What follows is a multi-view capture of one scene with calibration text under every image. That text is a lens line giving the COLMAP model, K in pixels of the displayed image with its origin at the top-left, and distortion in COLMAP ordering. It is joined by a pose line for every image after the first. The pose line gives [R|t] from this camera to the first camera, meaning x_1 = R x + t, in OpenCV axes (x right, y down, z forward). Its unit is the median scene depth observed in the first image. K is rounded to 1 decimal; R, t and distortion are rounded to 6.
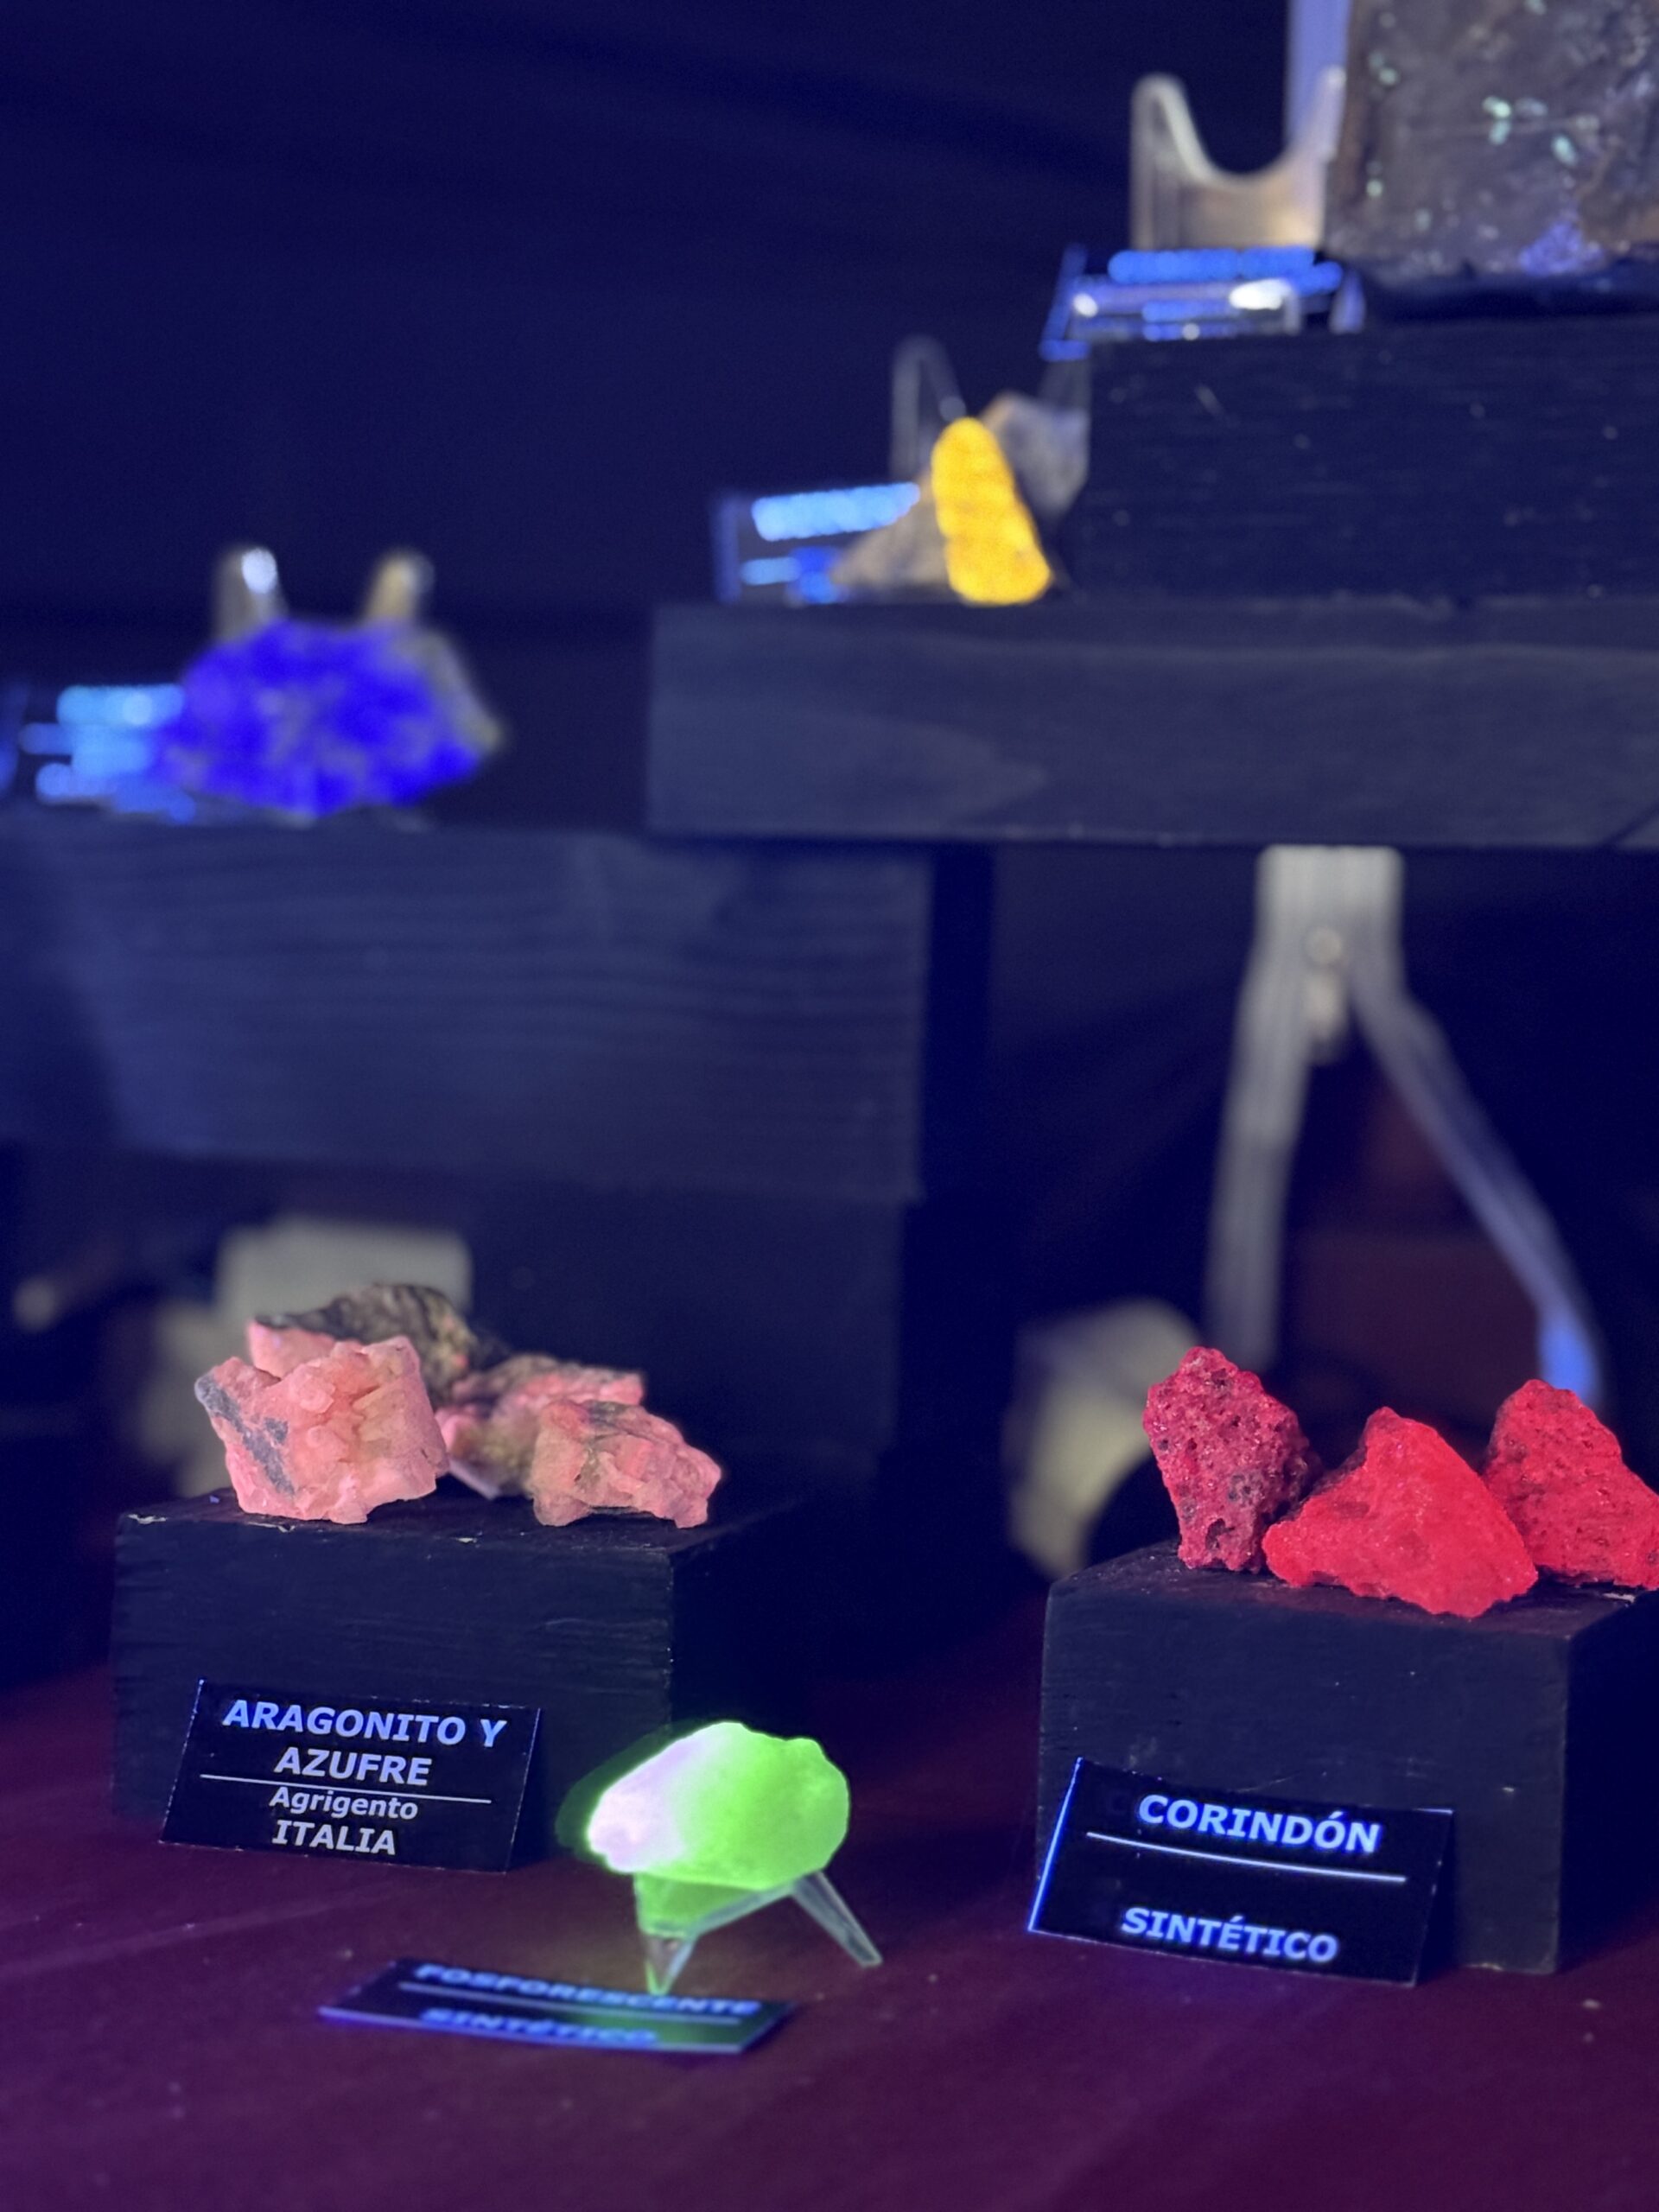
lens RADIAL K [[4172.6, 0, 832.9], [0, 4172.6, 1114.7], [0, 0, 1]] dist [0.151911, 0.000000]
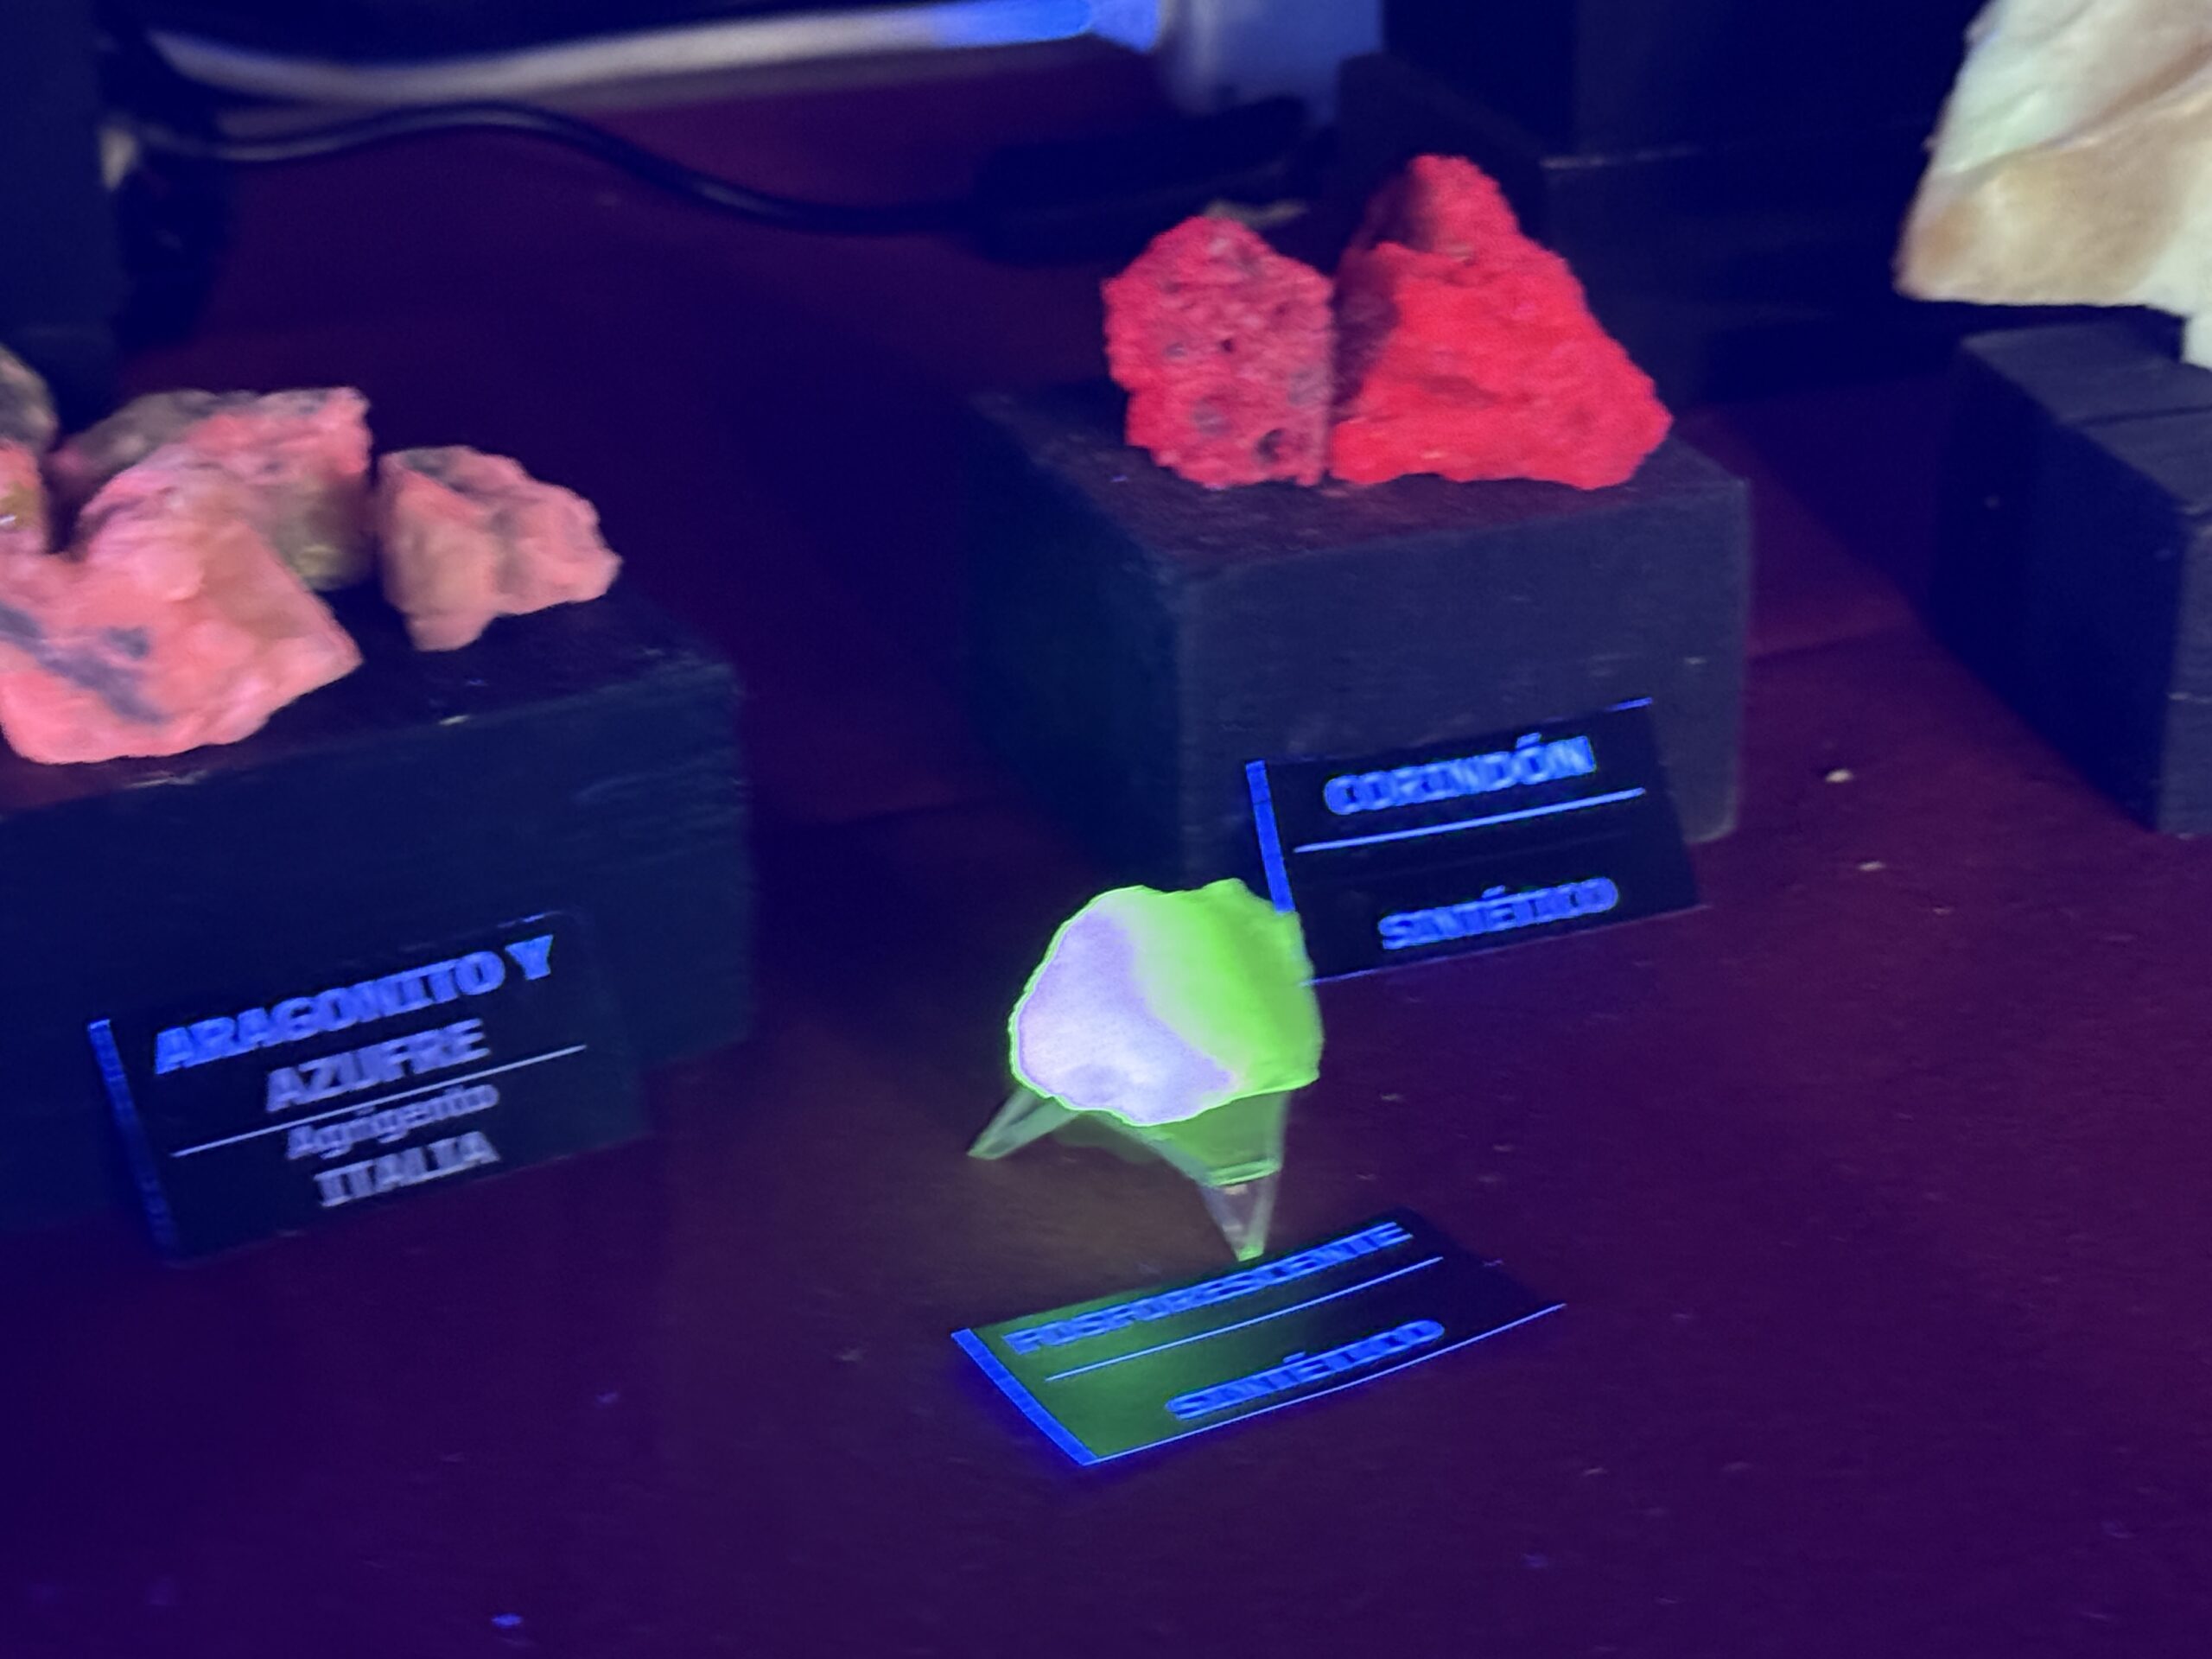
lens RADIAL K [[4283.5, 0, 1102.5], [0, 4283.5, 829.5], [0, 0, 1]] dist [0.151585, 0.000000]
pose [[0.682873, -0.324171, 0.654673, -0.491838], [0.051585, 0.915314, 0.399424, -0.163714], [-0.728713, -0.238985, 0.641766, 0.456601]]
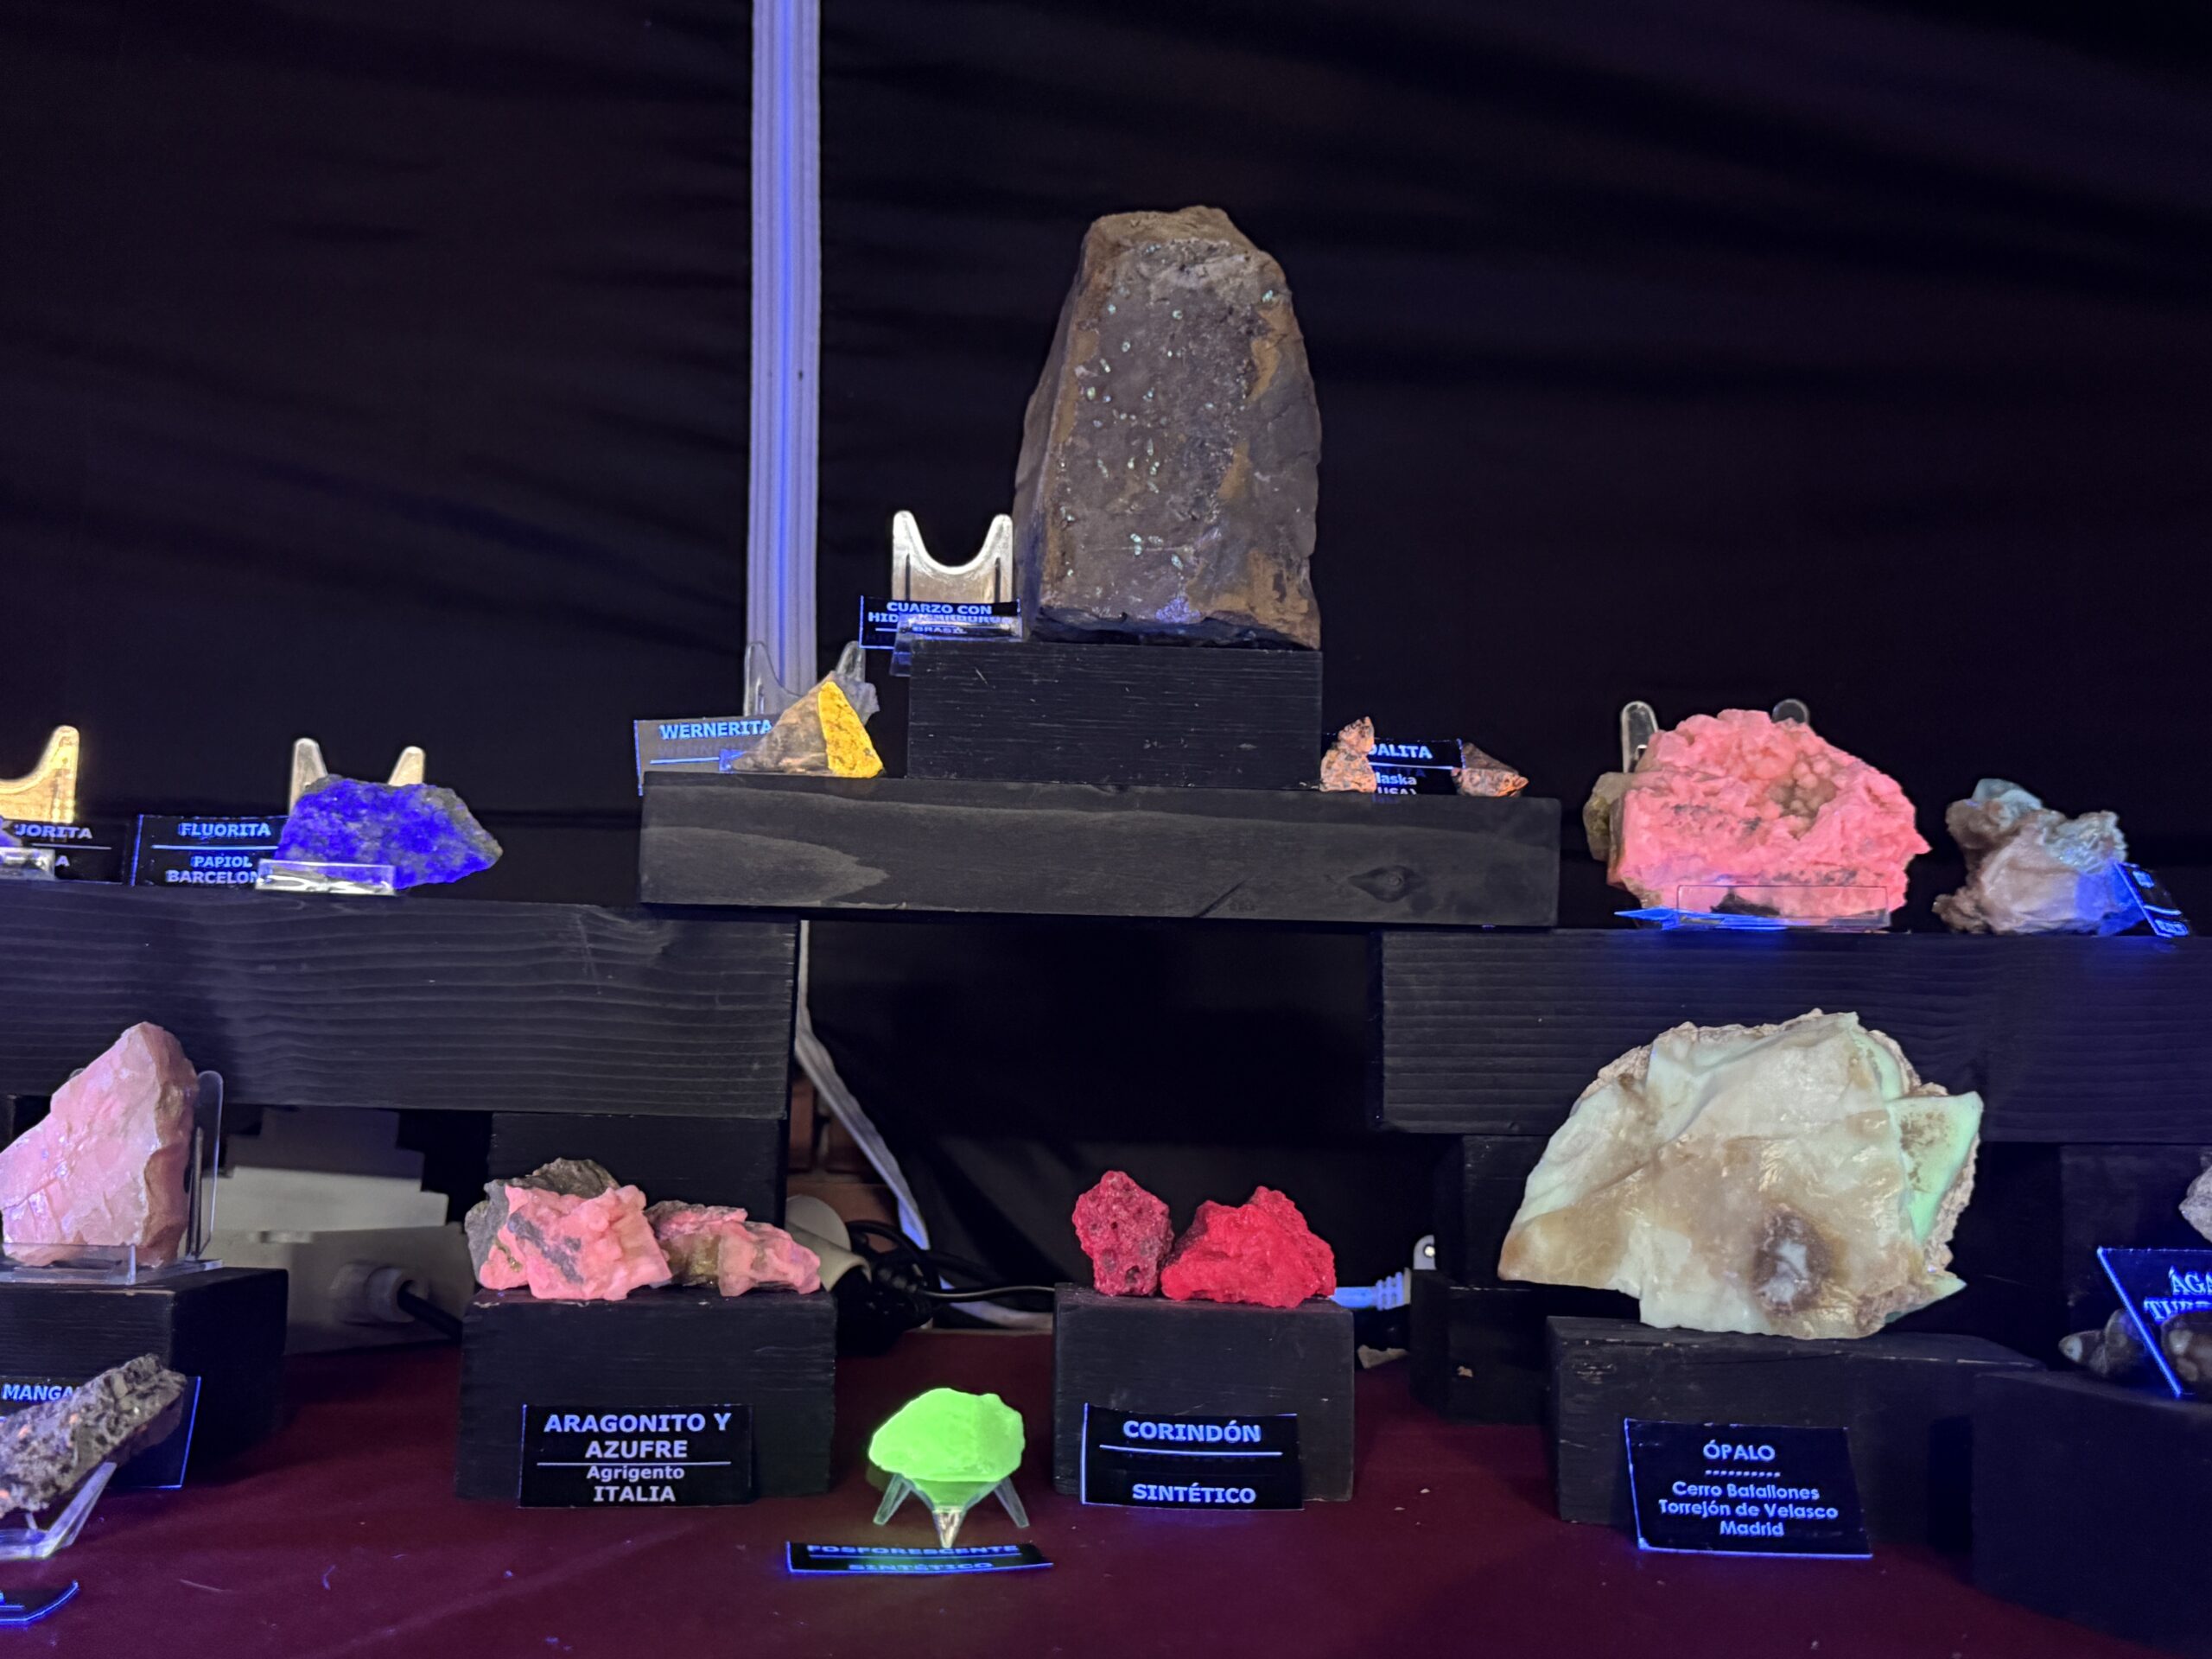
lens RADIAL K [[2336.4, 0, 1101.9], [0, 2336.4, 823.4], [0, 0, 1]] dist [0.120722, 0.000000]
pose [[0.900895, 0.040991, 0.432098, -0.358280], [0.022048, 0.989923, -0.139879, 0.047497], [-0.433477, 0.135543, 0.890913, 0.072312]]
